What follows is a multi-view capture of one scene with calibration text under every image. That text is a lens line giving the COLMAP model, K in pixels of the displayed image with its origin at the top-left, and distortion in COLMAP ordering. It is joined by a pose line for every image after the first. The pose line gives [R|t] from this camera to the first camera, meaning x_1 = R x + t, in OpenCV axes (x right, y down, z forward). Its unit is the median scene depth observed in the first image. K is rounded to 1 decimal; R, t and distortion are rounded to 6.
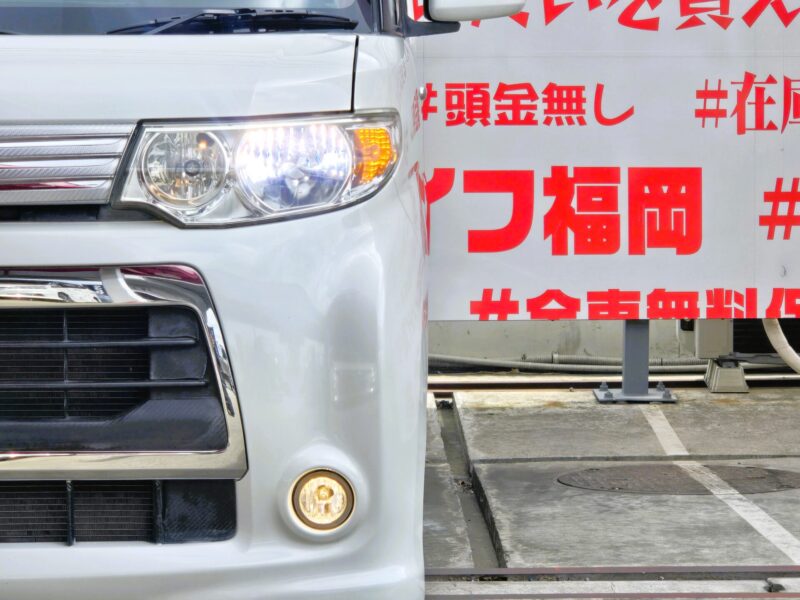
lens RADIAL K [[2267.3, 0, 400.0], [0, 2267.3, 300.0], [0, 0, 1]] dist [-0.781662, 9.622961]
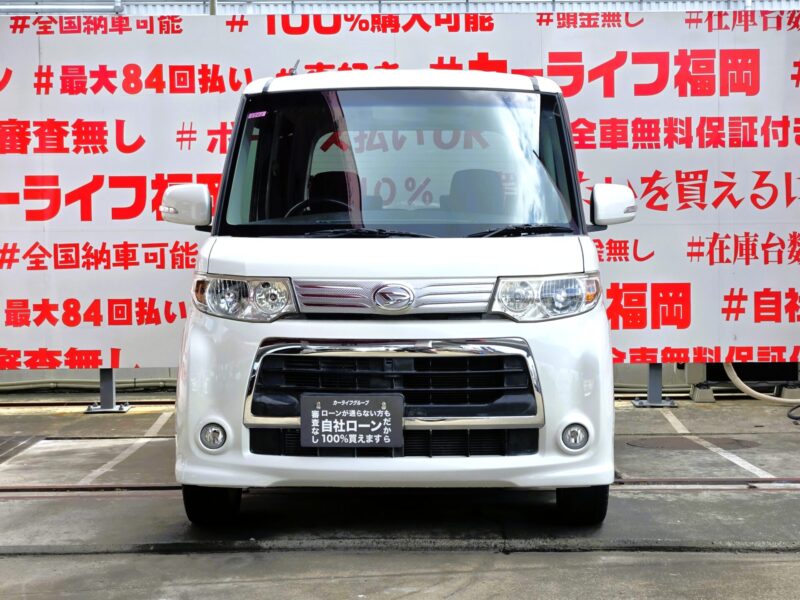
lens RADIAL K [[1629.1, 0, 400.0], [0, 1629.1, 300.0], [0, 0, 1]] dist [-0.032976, 0.744987]
pose [[0.999980, -0.003171, 0.005499, -0.119074], [0.003357, 0.999410, -0.034191, 0.001604], [-0.005387, 0.034209, 0.999400, -0.377002]]
